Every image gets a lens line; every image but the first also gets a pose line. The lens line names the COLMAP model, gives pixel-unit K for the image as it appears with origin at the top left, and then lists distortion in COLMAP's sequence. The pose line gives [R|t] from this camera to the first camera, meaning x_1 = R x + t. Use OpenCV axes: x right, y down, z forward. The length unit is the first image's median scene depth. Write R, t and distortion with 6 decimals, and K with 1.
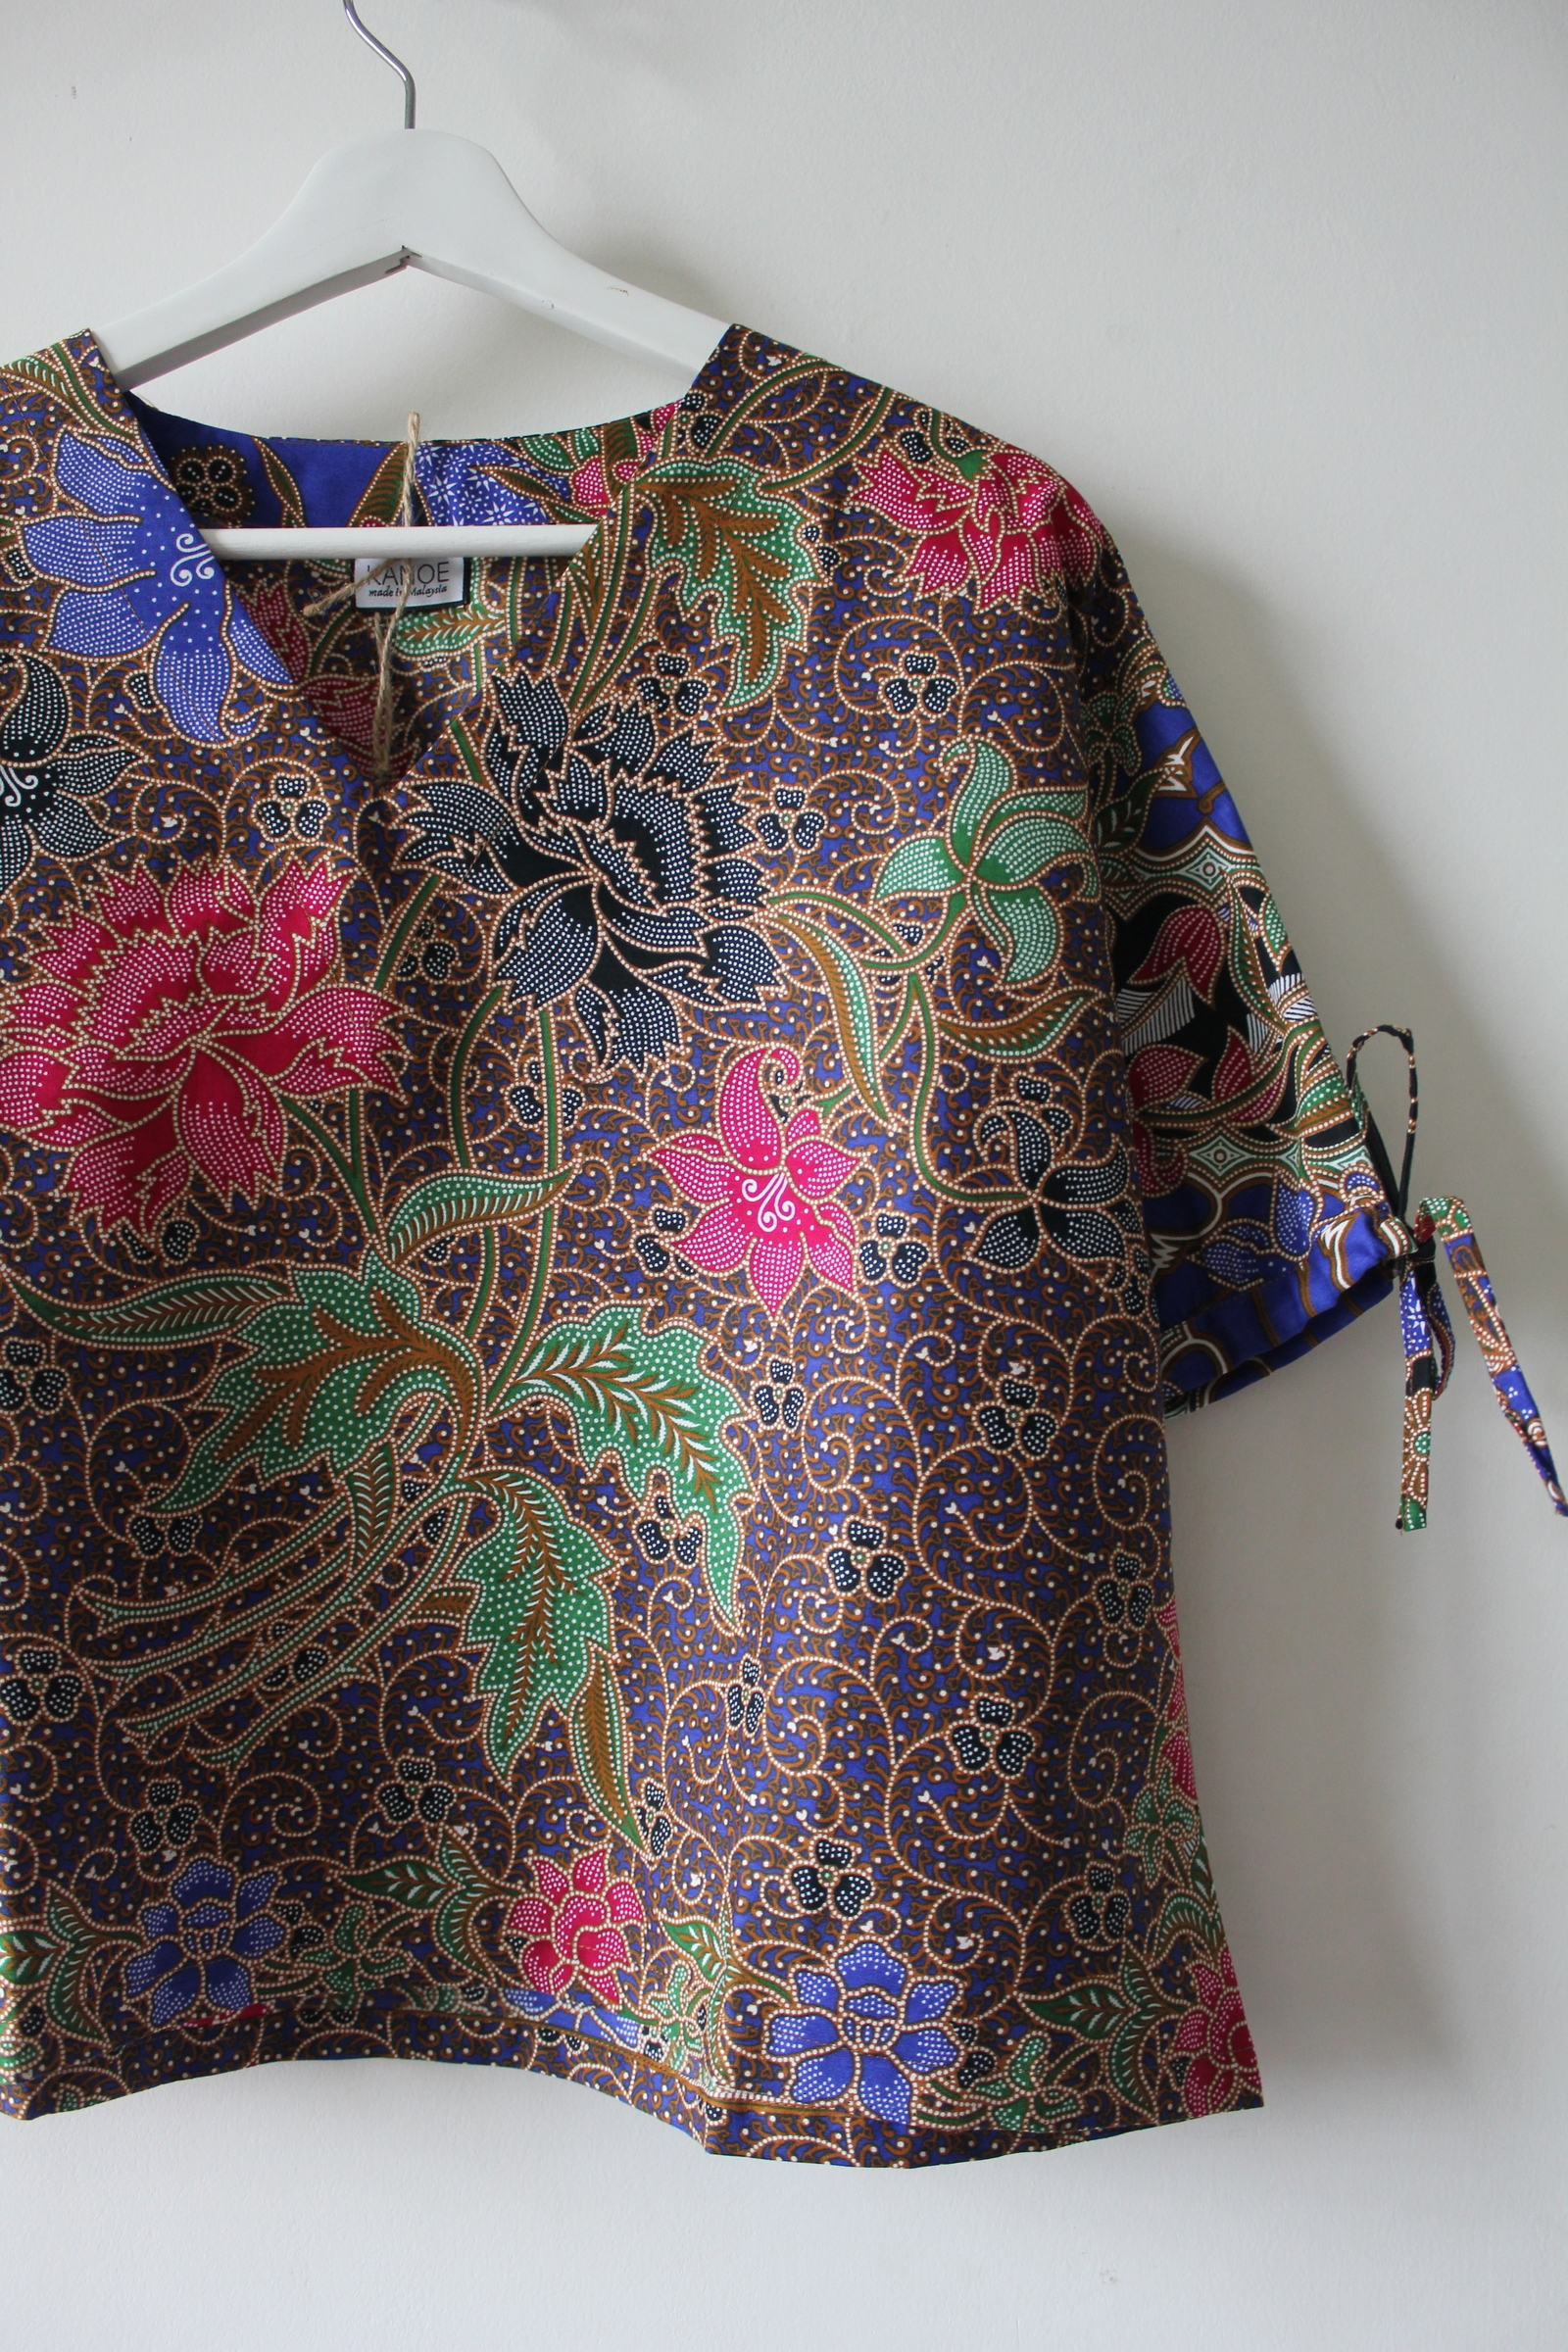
lens RADIAL K [[1918.2, 0, 784.0], [0, 1918.2, 1176.0], [0, 0, 1]] dist [-0.157132, 0.138171]
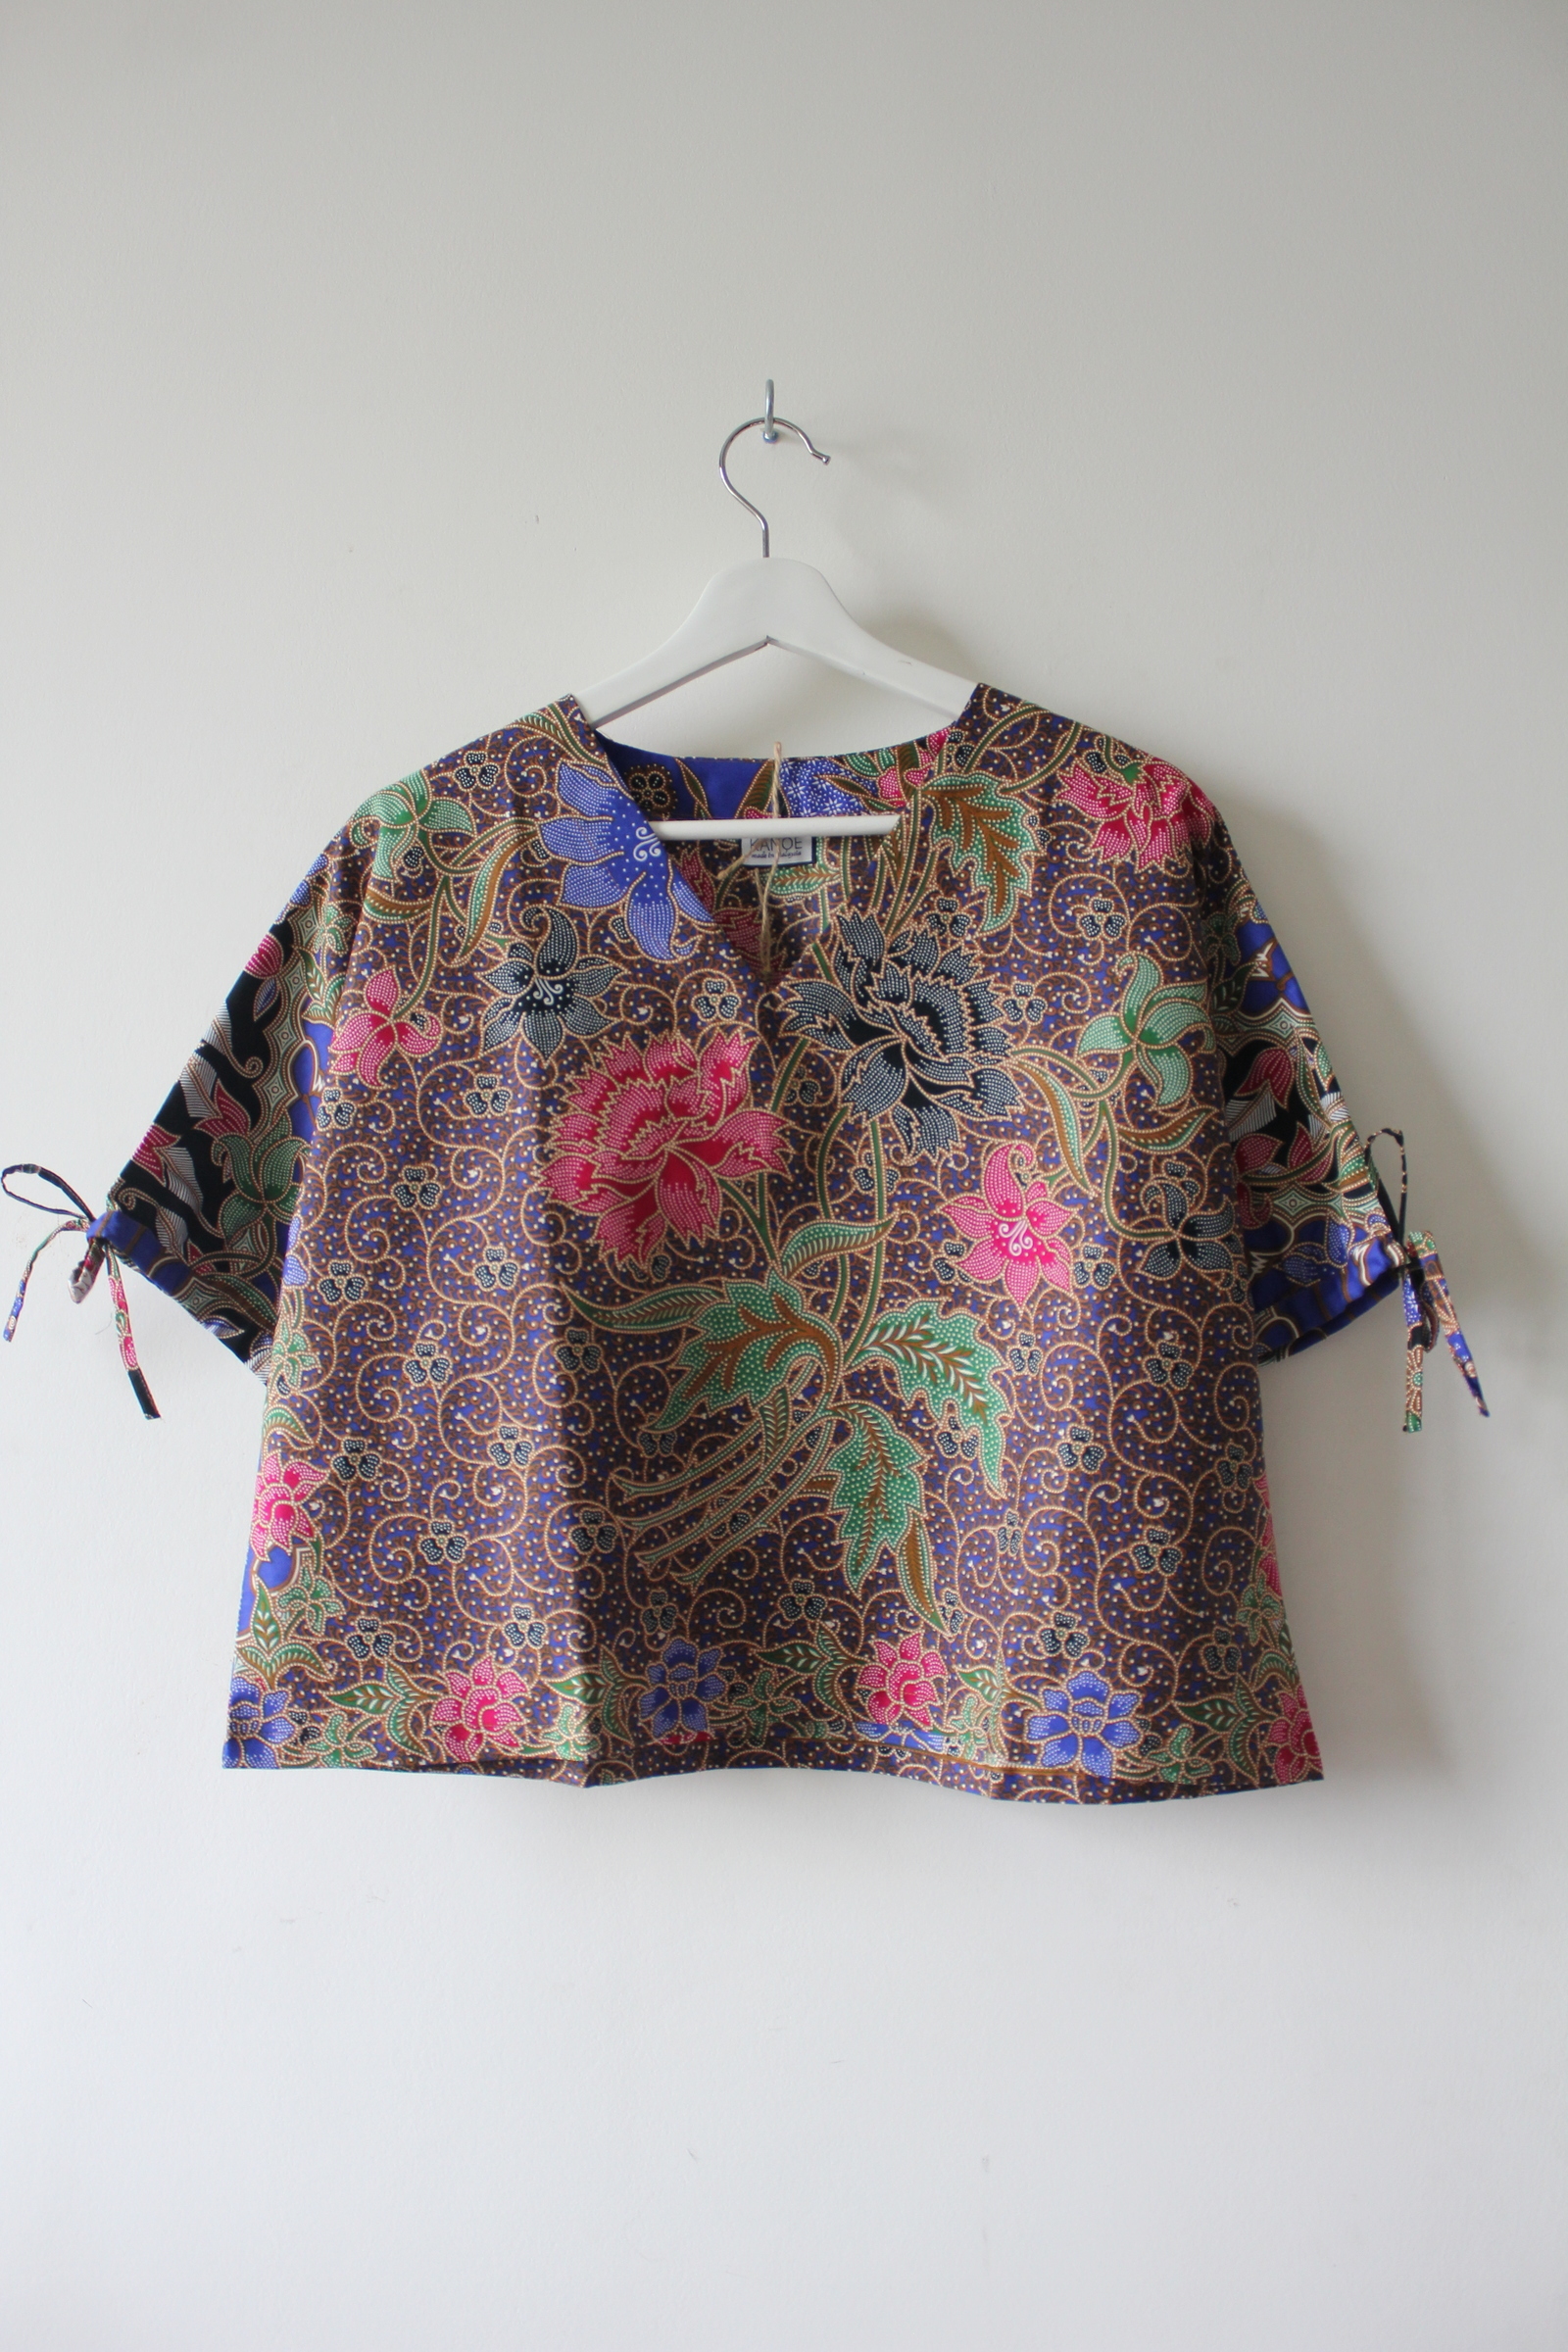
lens RADIAL K [[1918.2, 0, 784.0], [0, 1918.2, 1176.0], [0, 0, 1]] dist [-0.157132, 0.138171]
pose [[0.996959, -0.017433, -0.075957, -0.080309], [0.018437, 0.999752, 0.012527, -0.063352], [0.075720, -0.013889, 0.997032, -0.653512]]
